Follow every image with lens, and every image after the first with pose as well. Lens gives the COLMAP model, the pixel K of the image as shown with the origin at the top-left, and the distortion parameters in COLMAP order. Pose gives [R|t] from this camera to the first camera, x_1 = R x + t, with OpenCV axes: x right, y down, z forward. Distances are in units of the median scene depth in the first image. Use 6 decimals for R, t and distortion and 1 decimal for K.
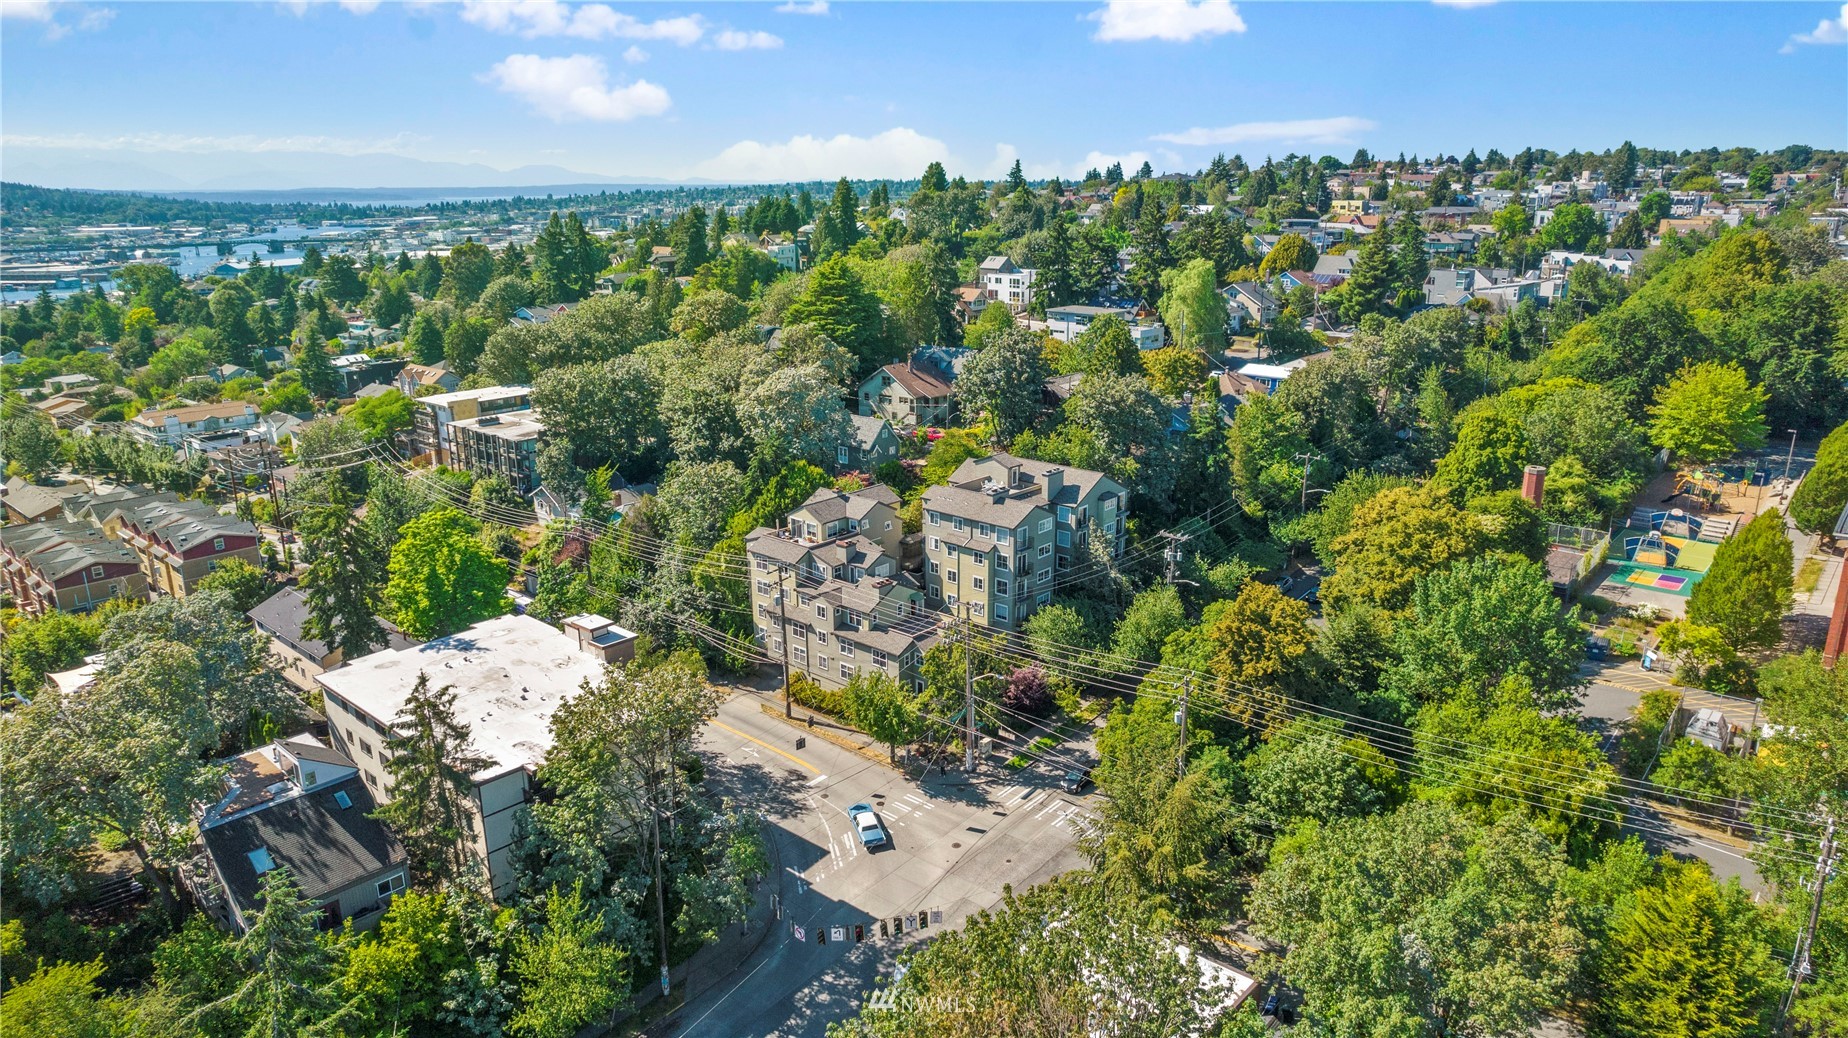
lens RADIAL K [[1180.6, 0, 918.5], [0, 1180.6, 524.1], [0, 0, 1]] dist [-0.038242, 0.028323]
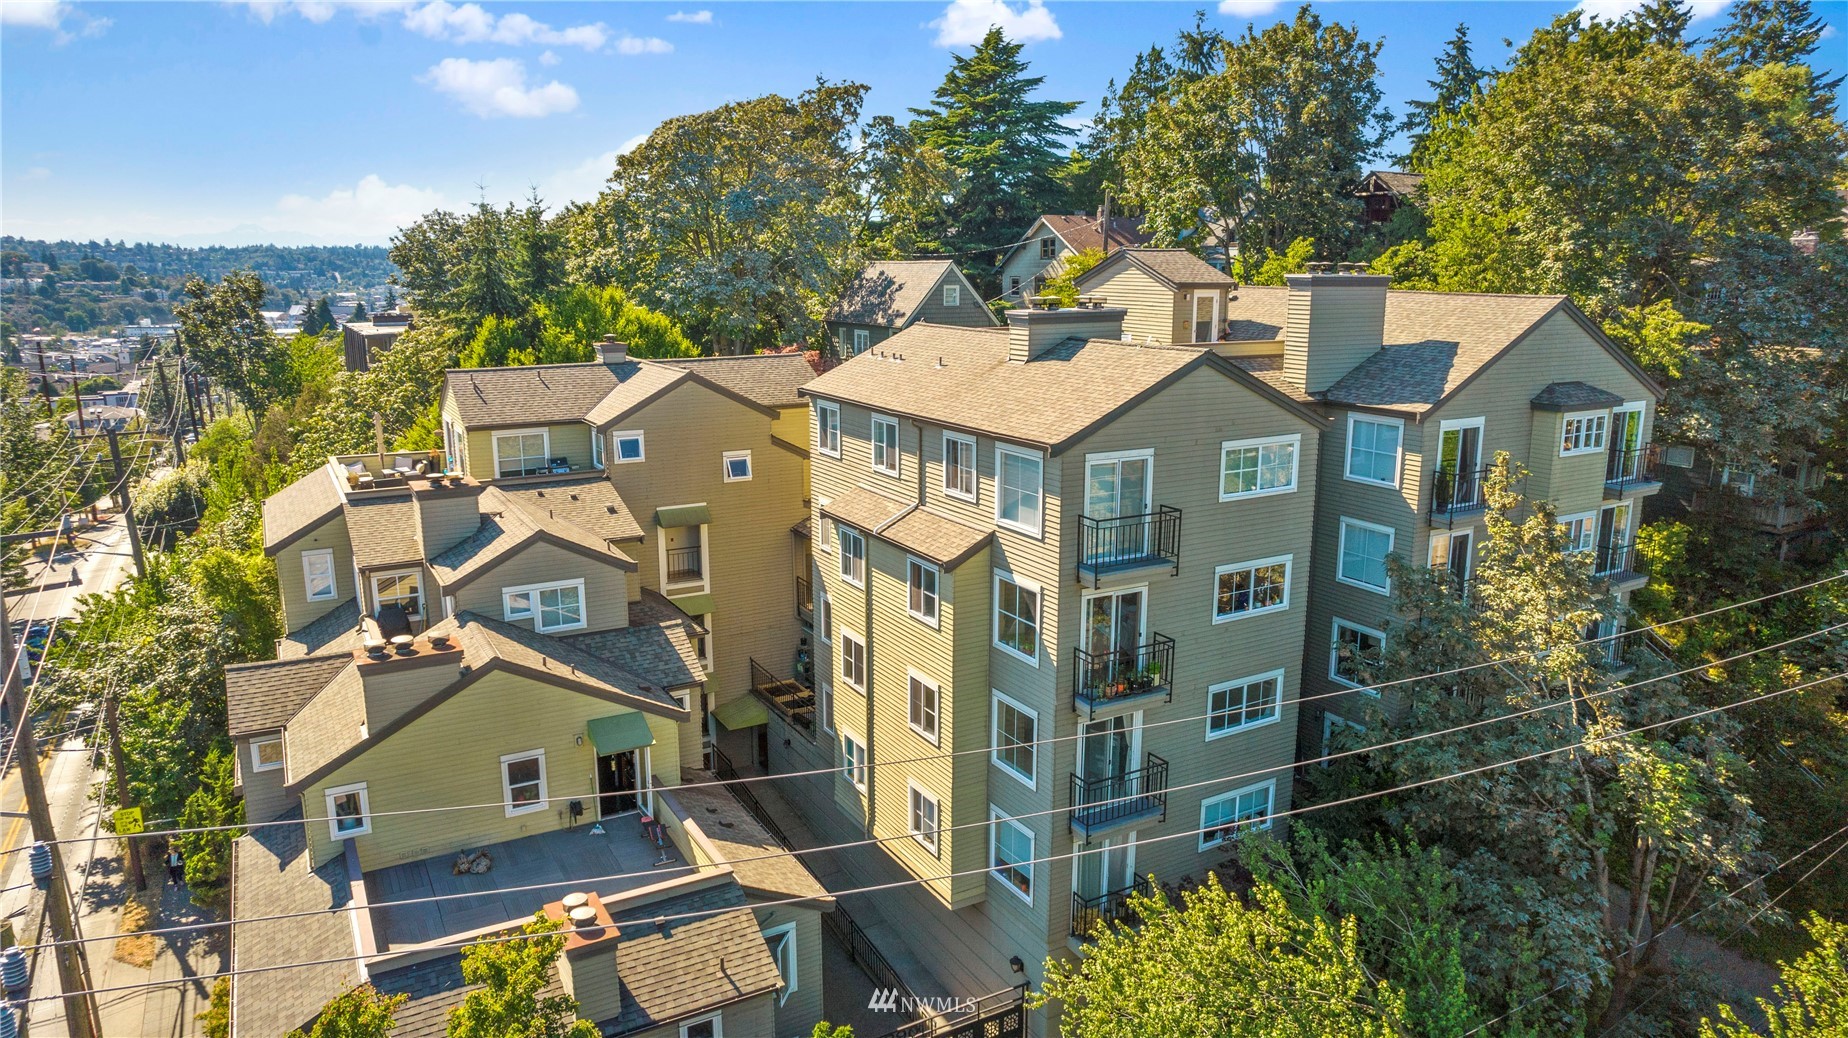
lens RADIAL K [[1180.6, 0, 922.8], [0, 1180.6, 508.0], [0, 0, 1]] dist [-0.038242, 0.028323]
pose [[0.949851, 0.071599, -0.304397, 0.116101], [-0.093797, 0.993846, -0.058920, 0.026512], [0.298305, 0.084517, 0.950721, 0.791427]]
